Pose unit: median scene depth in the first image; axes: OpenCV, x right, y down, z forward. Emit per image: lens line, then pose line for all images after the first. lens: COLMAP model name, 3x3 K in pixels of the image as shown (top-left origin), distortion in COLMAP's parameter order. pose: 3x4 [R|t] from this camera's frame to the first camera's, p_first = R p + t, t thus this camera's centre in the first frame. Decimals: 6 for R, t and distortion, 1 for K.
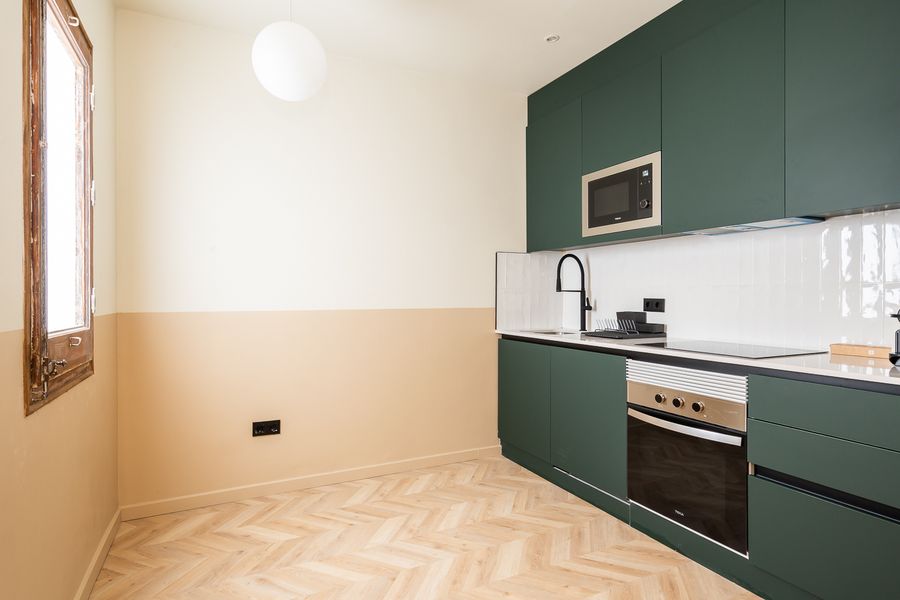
lens RADIAL K [[477.6, 0, 447.5], [0, 477.6, 296.0], [0, 0, 1]] dist [0.007982, 0.000782]
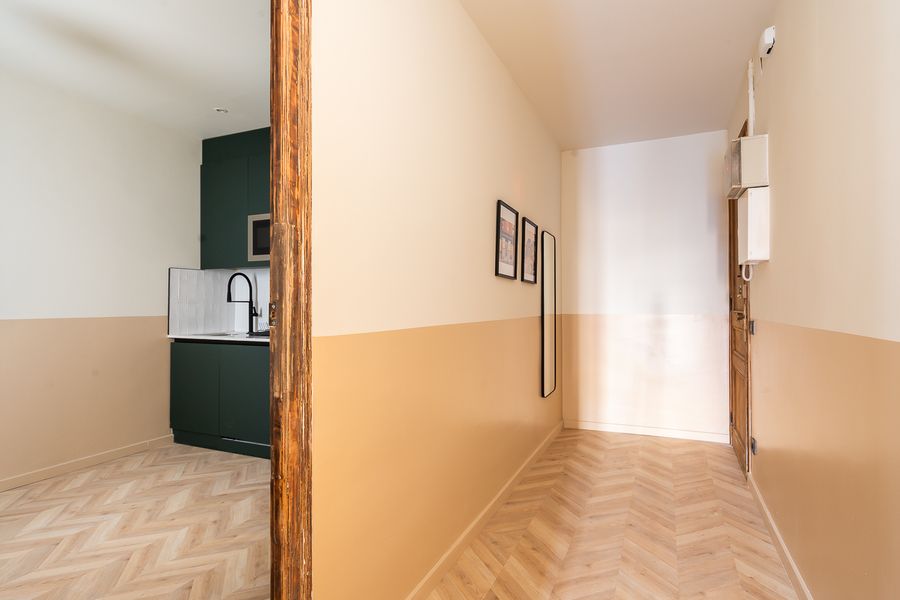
lens RADIAL K [[418.8, 0, 470.9], [0, 418.8, 298.6], [0, 0, 1]] dist [0.001776, 0.000850]
pose [[0.753602, 0.006062, 0.657303, -0.017160], [0.003055, 0.999914, -0.012724, -0.002639], [-0.657323, 0.011597, 0.753519, -0.290400]]
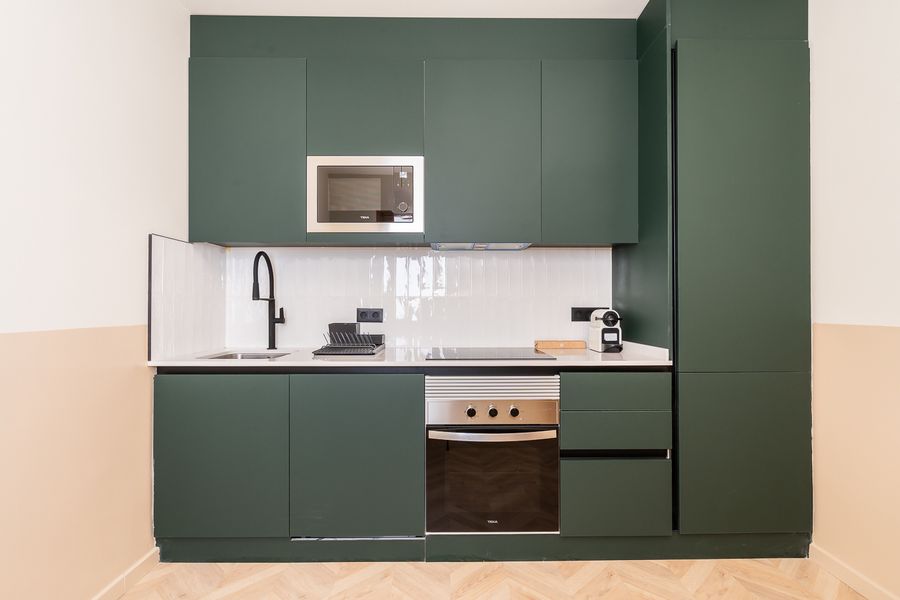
lens RADIAL K [[418.8, 0, 452.1], [0, 418.8, 300.0], [0, 0, 1]] dist [0.001776, 0.000850]
pose [[0.443409, 0.012360, 0.896234, -0.241181], [0.001114, 0.999897, -0.014340, 0.000739], [-0.896318, 0.007357, 0.443350, 0.480555]]
